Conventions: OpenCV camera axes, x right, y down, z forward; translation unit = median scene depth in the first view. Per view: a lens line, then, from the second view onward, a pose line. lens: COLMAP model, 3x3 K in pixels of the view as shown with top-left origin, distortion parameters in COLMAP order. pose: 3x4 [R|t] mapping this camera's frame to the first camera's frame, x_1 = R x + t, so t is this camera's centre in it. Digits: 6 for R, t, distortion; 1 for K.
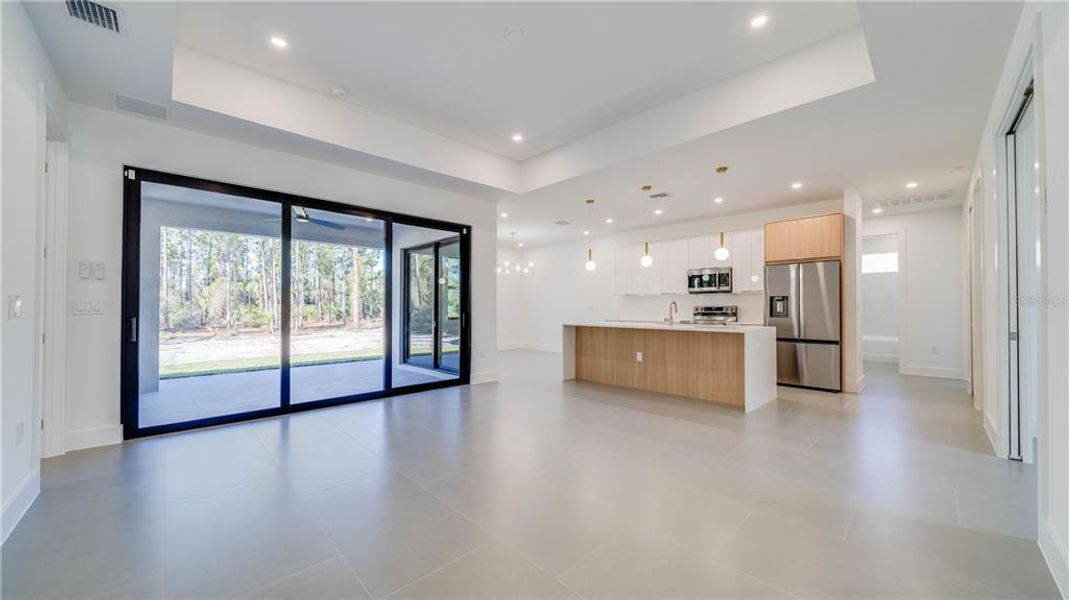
lens RADIAL K [[399.7, 0, 534.5], [0, 399.7, 300.0], [0, 0, 1]] dist [0.000586, -0.009107]
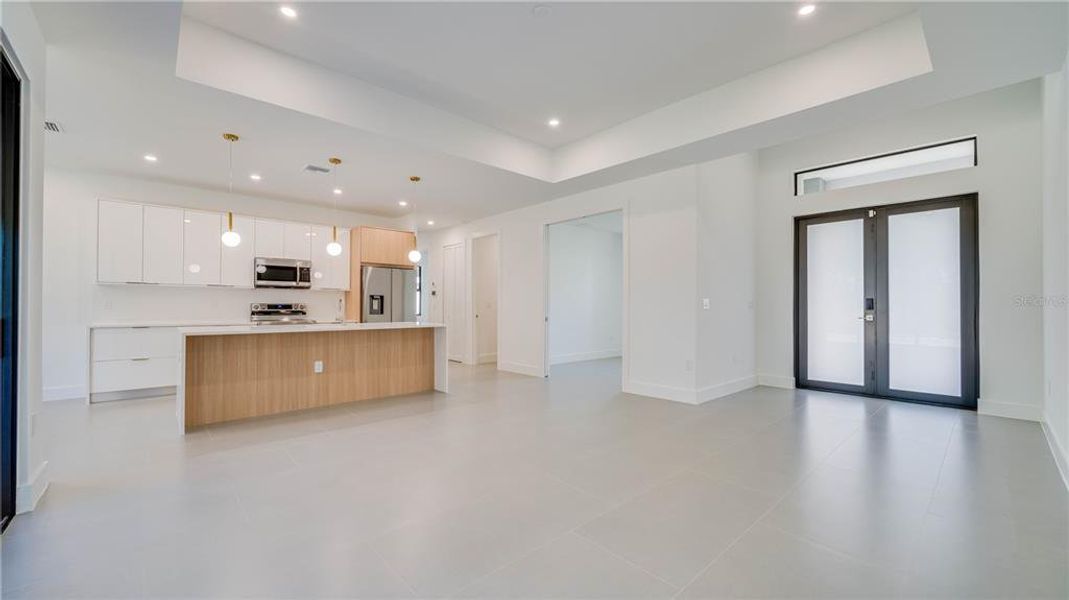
lens RADIAL K [[415.9, 0, 534.5], [0, 415.9, 300.0], [0, 0, 1]] dist [-0.000140, -0.000069]
pose [[0.007538, 0.014227, 0.999870, -0.511575], [-0.021639, 0.999667, -0.014061, 0.010097], [-0.999737, -0.021530, 0.007843, 0.509804]]
